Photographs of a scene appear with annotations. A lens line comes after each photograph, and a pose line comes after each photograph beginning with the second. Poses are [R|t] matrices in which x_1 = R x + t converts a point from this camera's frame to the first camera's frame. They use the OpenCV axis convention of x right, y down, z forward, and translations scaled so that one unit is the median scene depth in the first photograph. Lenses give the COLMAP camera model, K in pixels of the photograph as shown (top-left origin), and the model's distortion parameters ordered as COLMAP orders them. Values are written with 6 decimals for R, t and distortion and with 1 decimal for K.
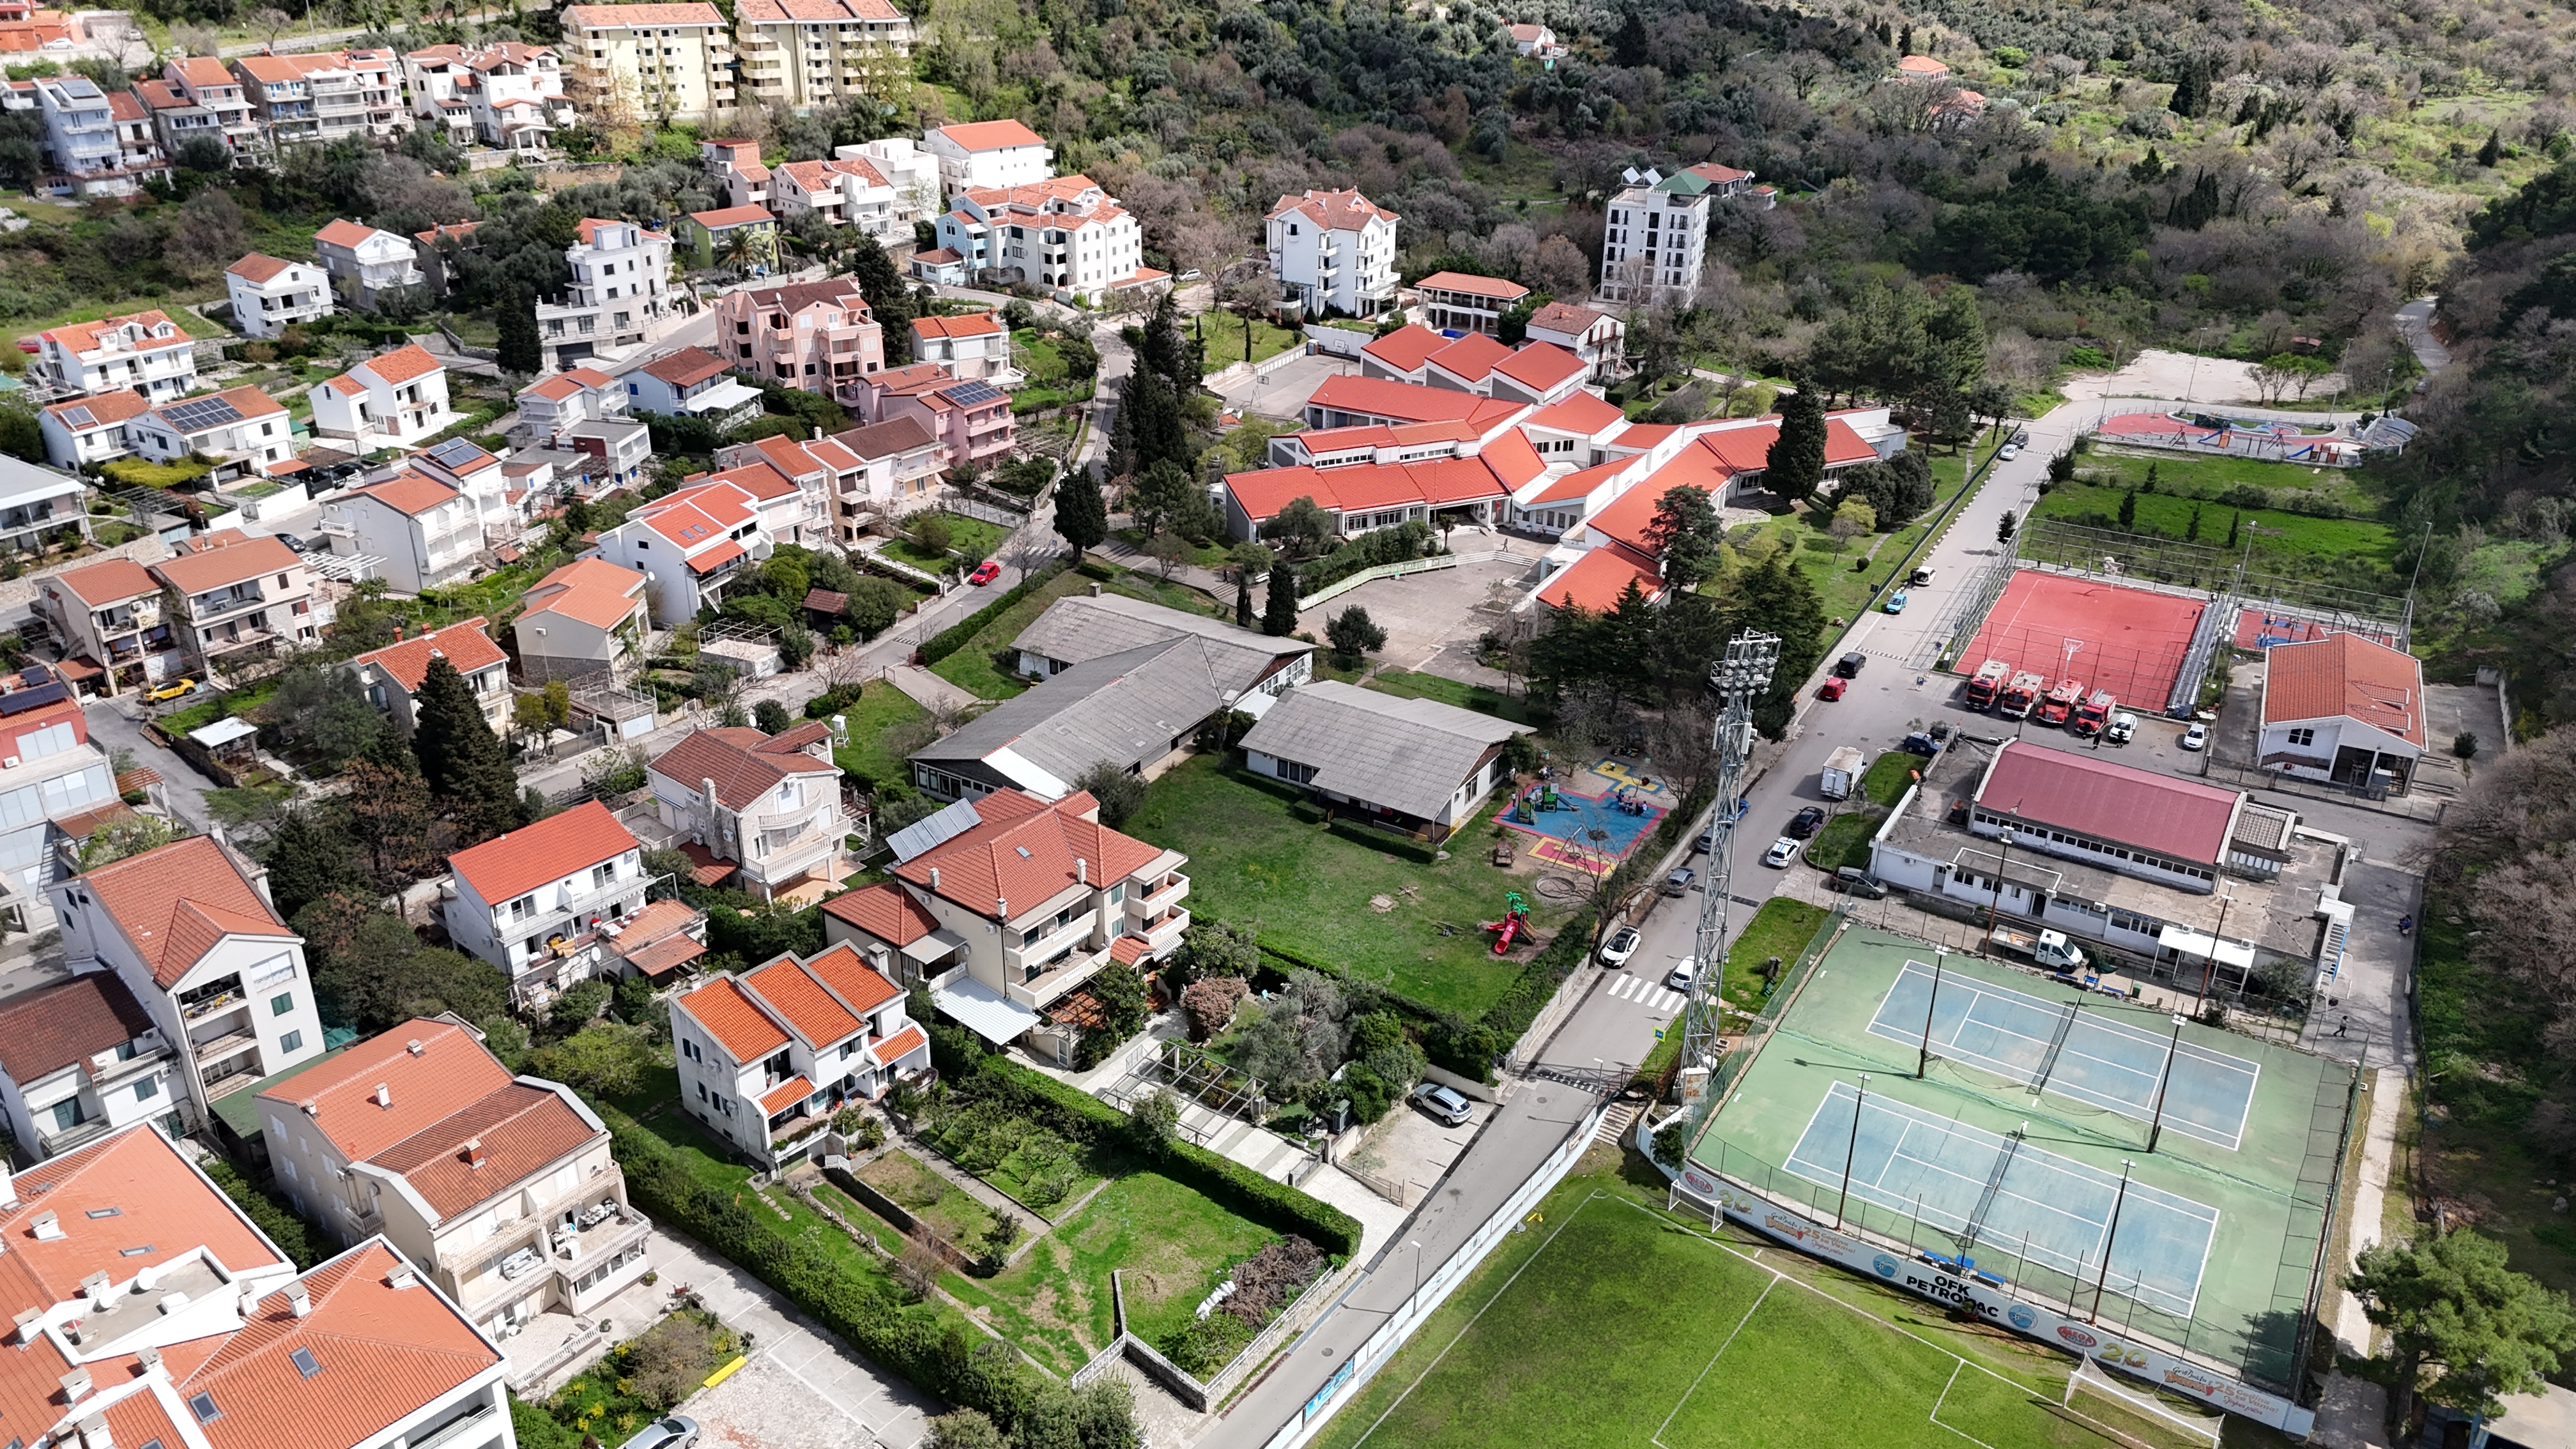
lens RADIAL K [[1882.5, 0, 1290.6], [0, 1882.5, 730.8], [0, 0, 1]] dist [0.063359, -0.051264]
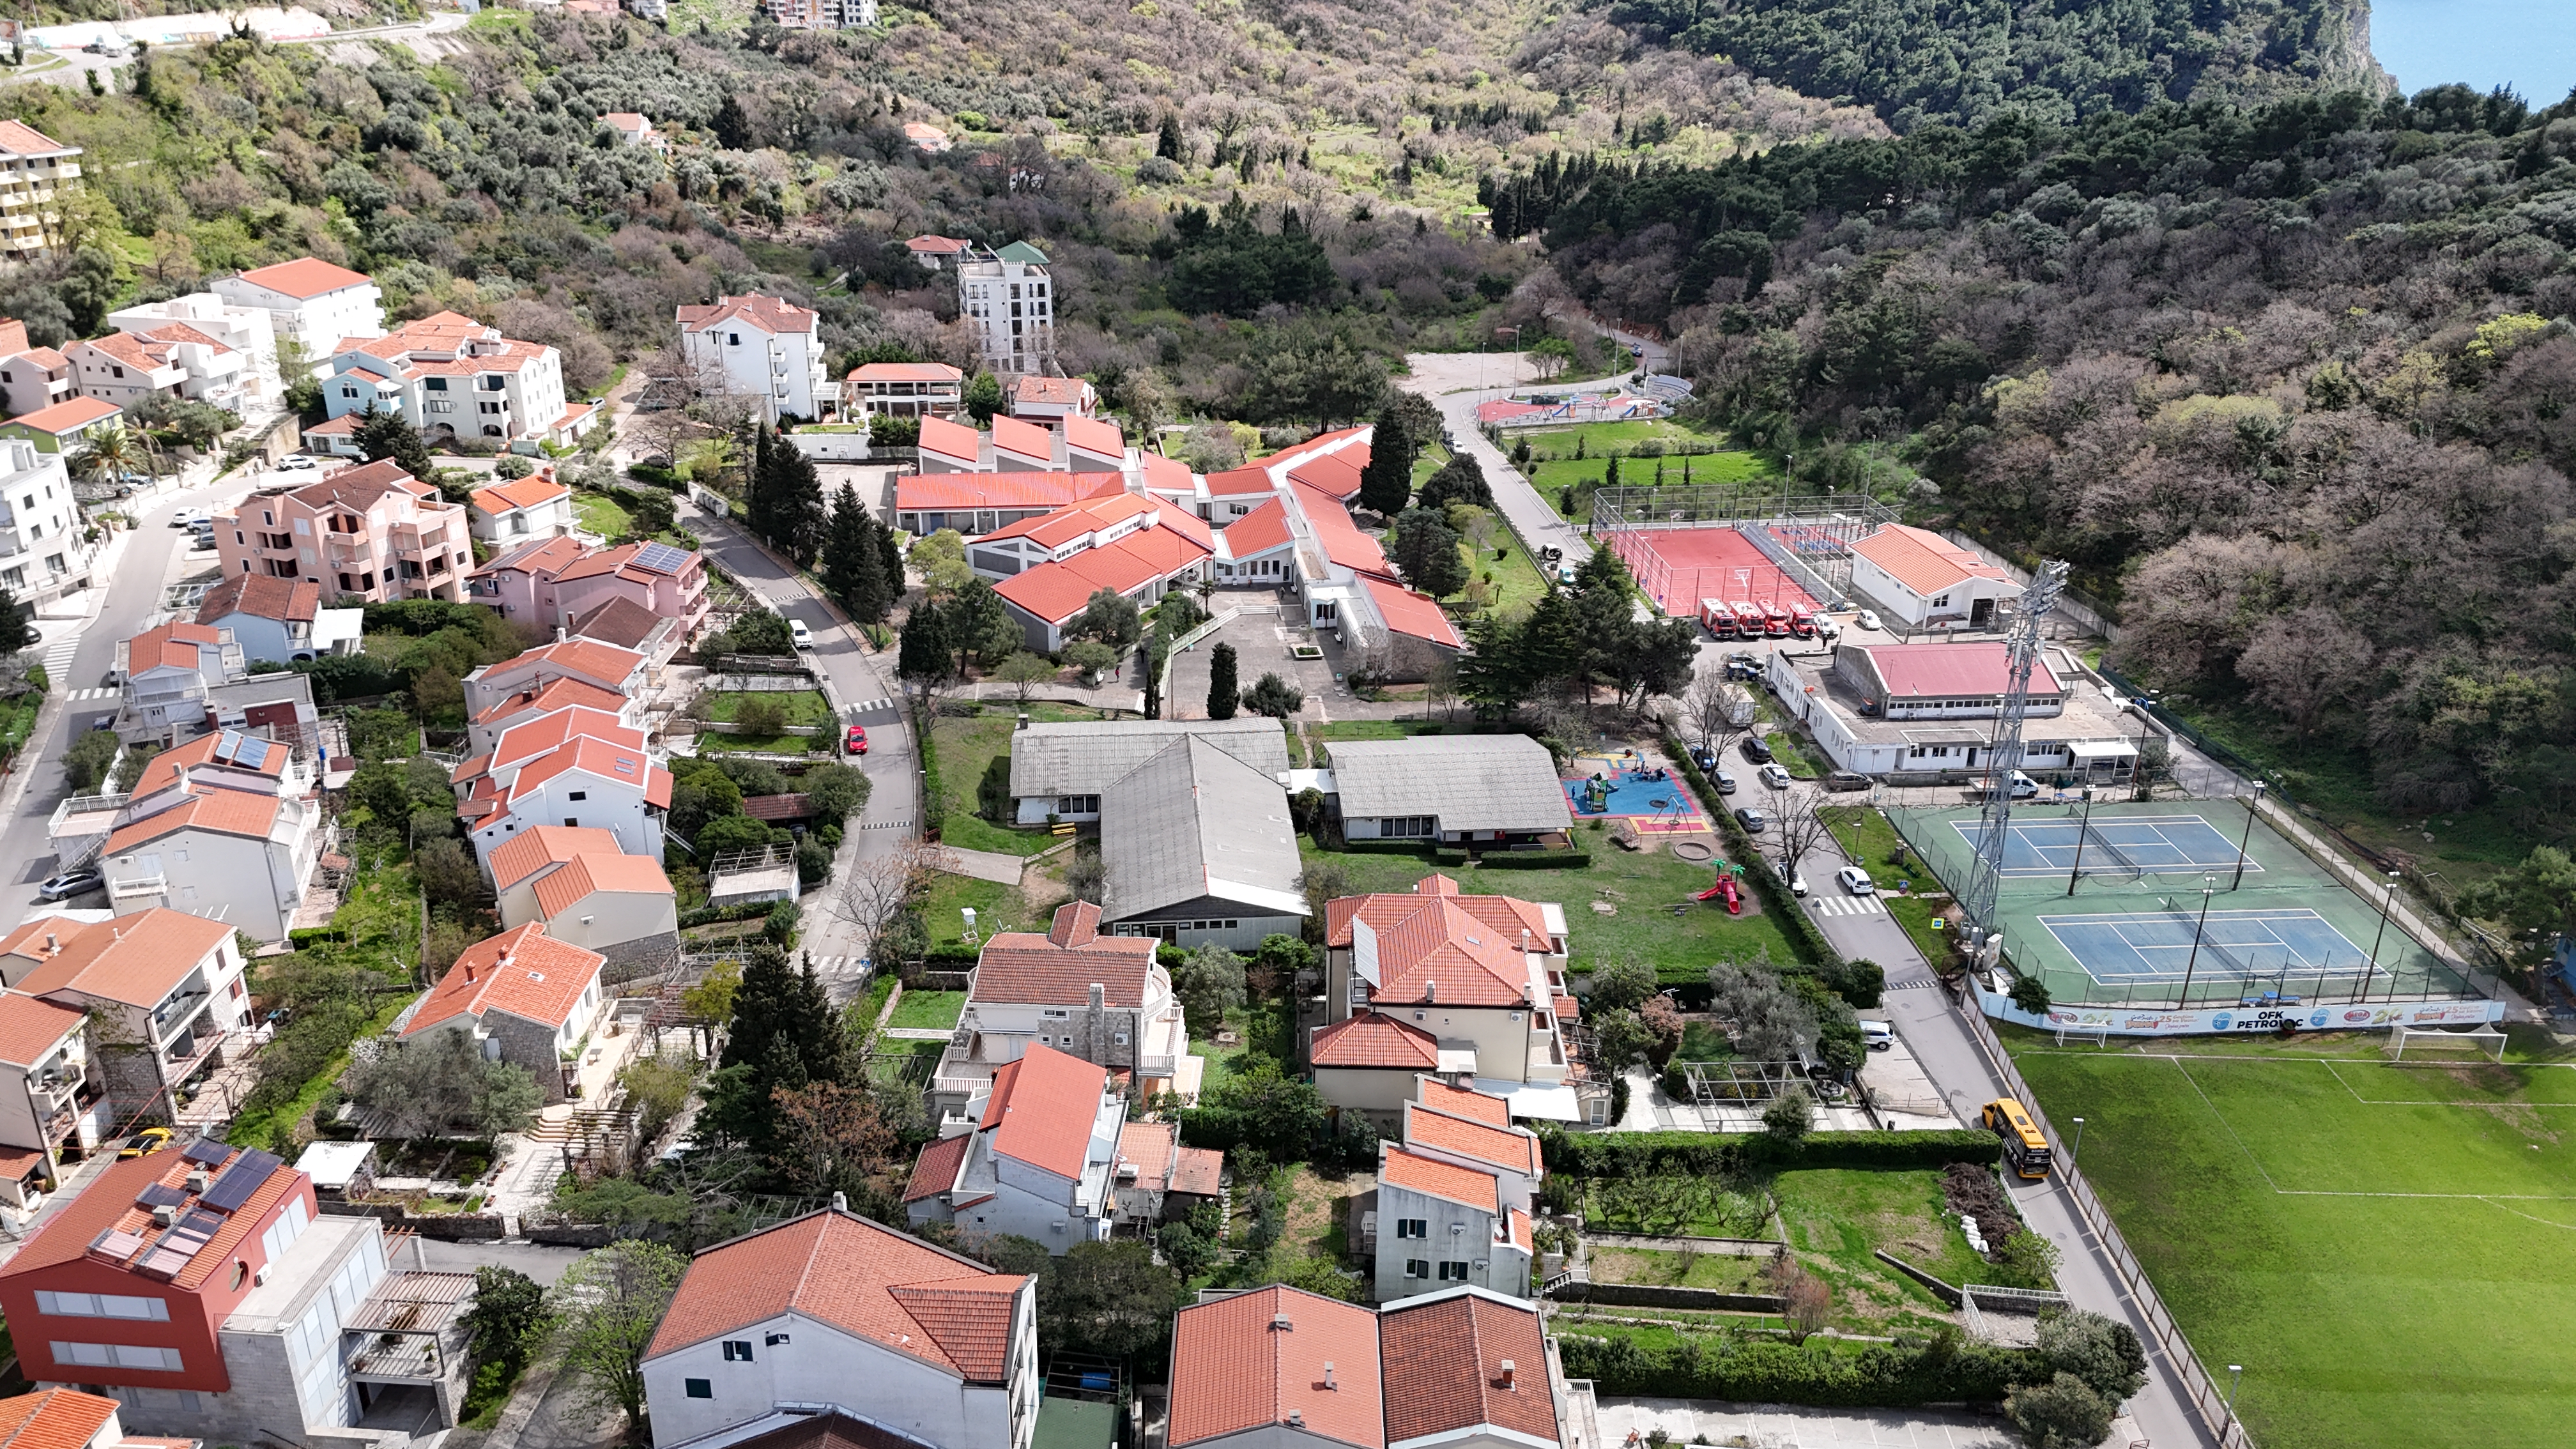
lens RADIAL K [[1882.5, 0, 1290.6], [0, 1882.5, 730.8], [0, 0, 1]] dist [0.063359, -0.051264]
pose [[0.801425, -0.242603, 0.546682, -0.474798], [0.260299, 0.964413, 0.046388, -0.073790], [-0.538481, 0.105124, 0.836054, 0.133449]]
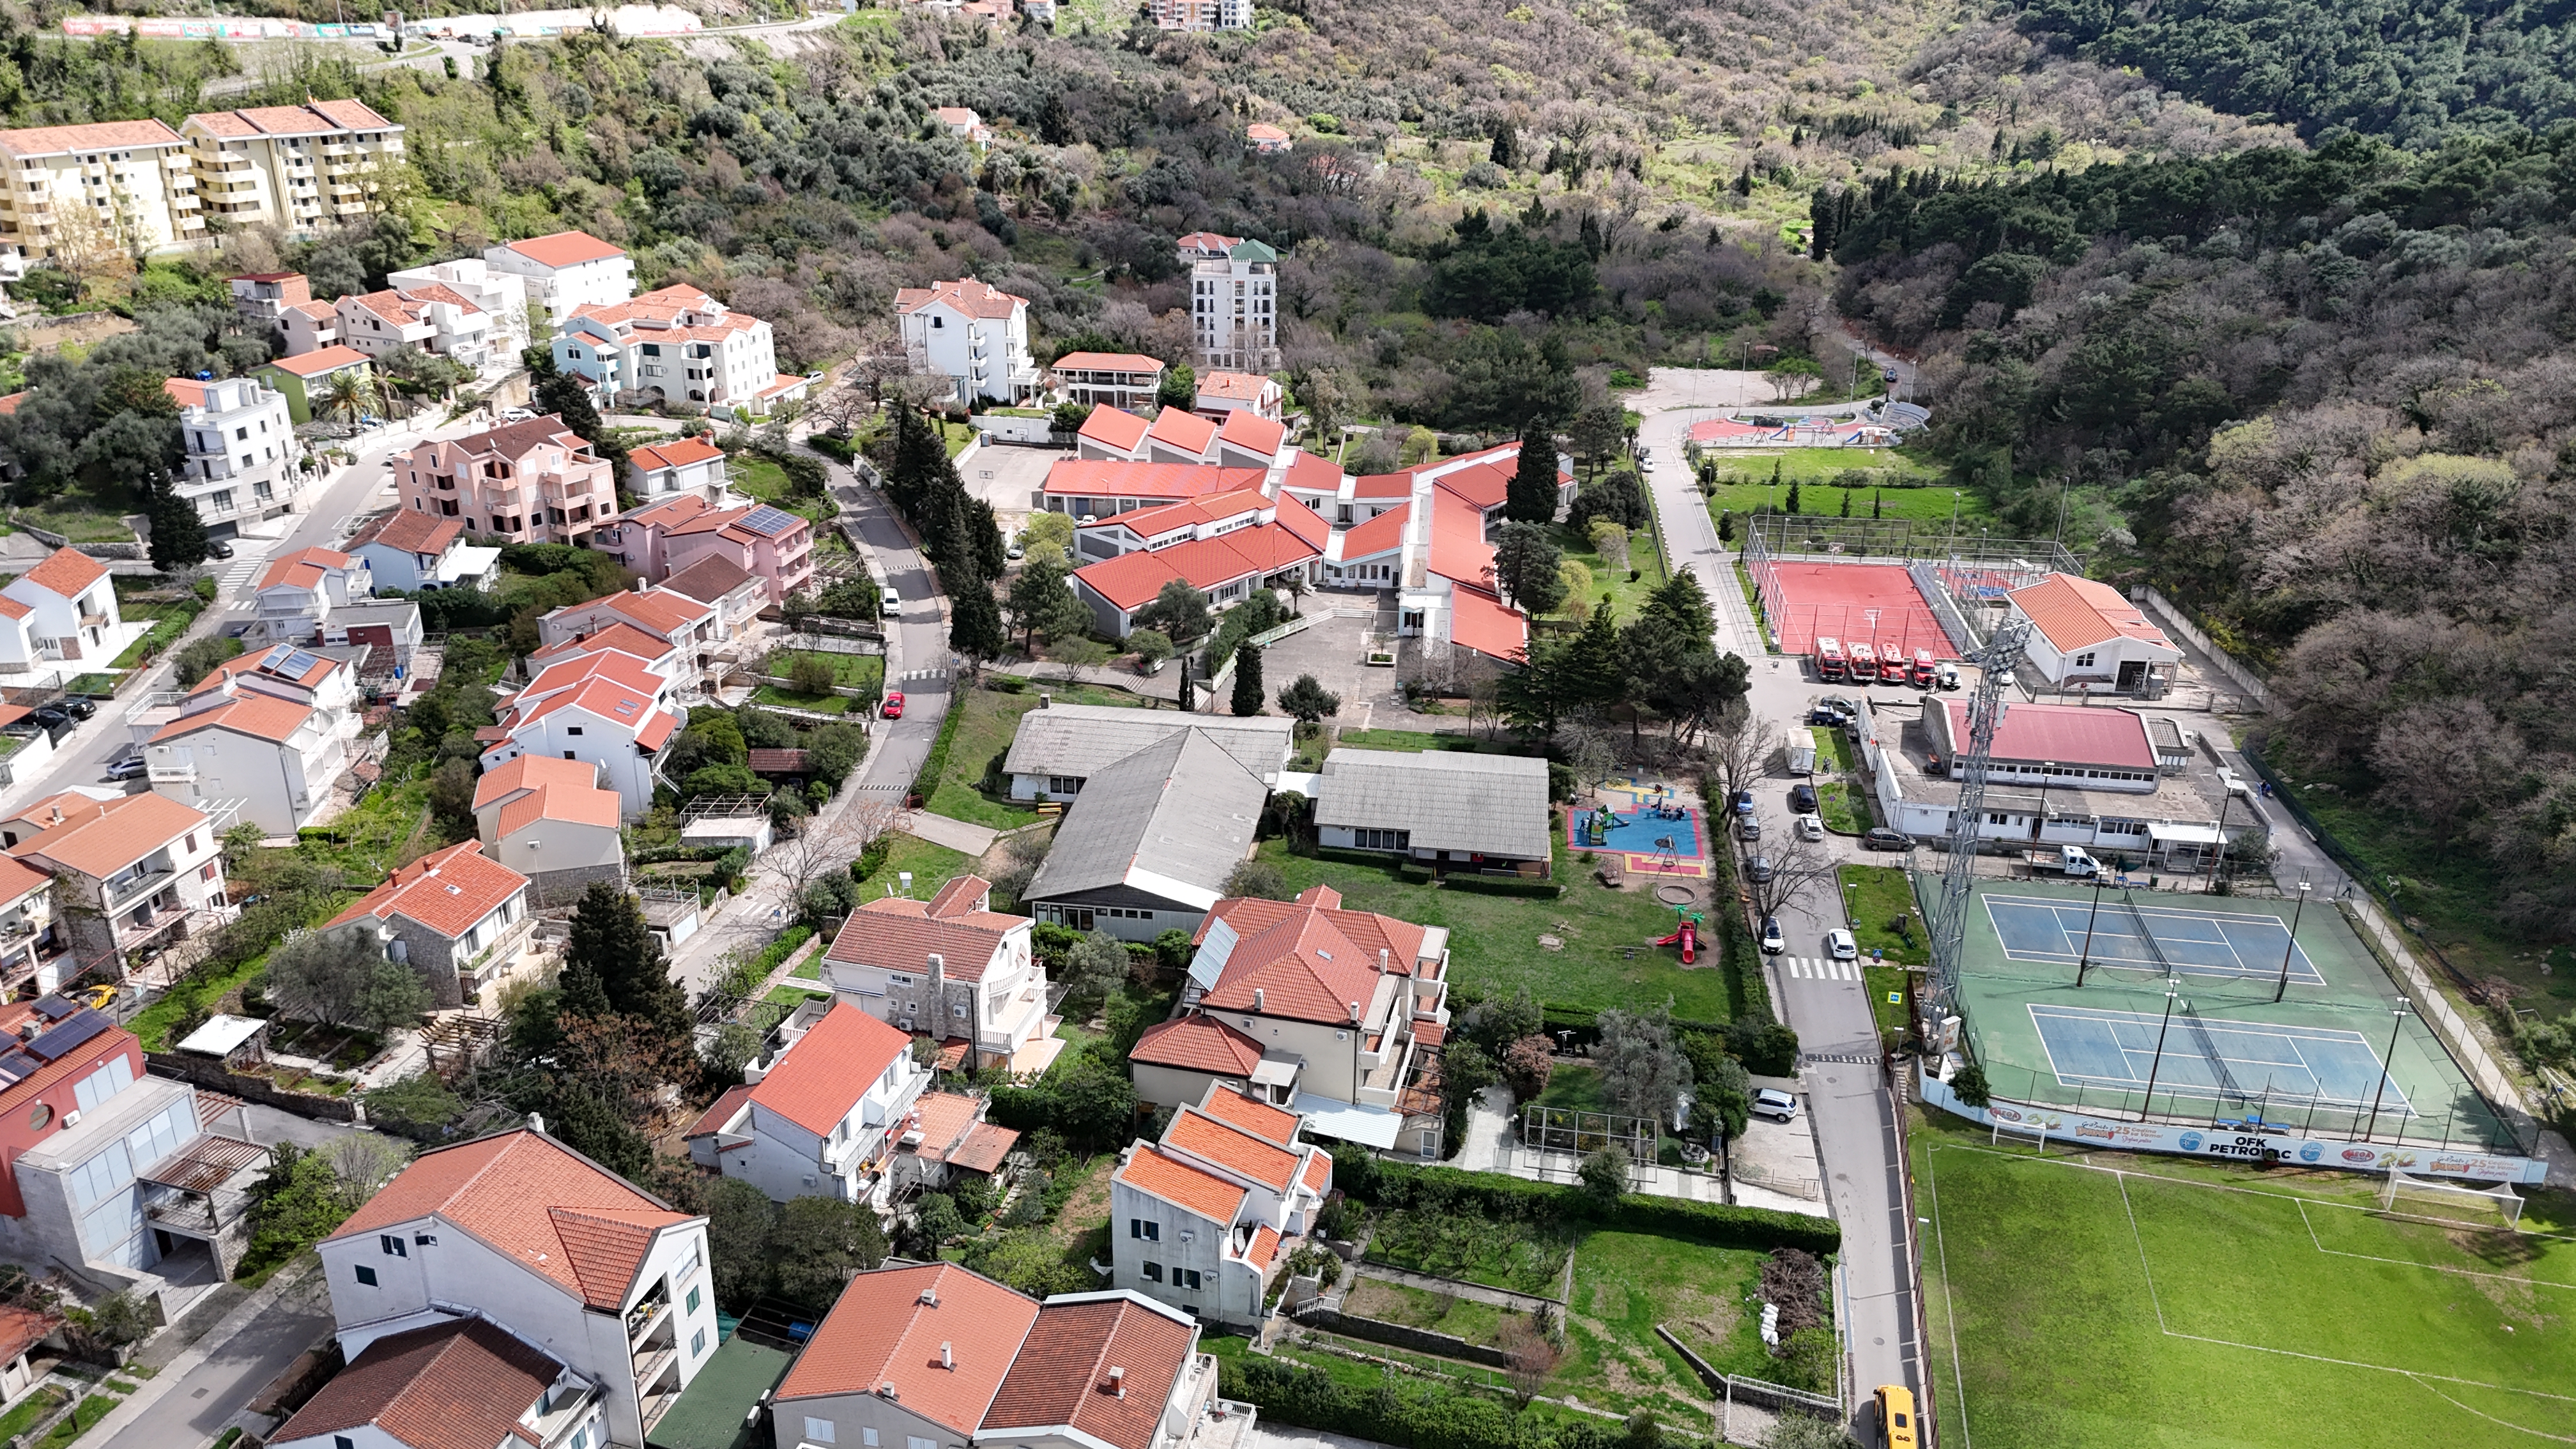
lens RADIAL K [[1882.5, 0, 1290.6], [0, 1882.5, 730.8], [0, 0, 1]] dist [0.063359, -0.051264]
pose [[0.914245, -0.164366, 0.370324, -0.323001], [0.177524, 0.984115, -0.001474, -0.033790], [-0.364200, 0.067089, 0.928901, 0.057065]]
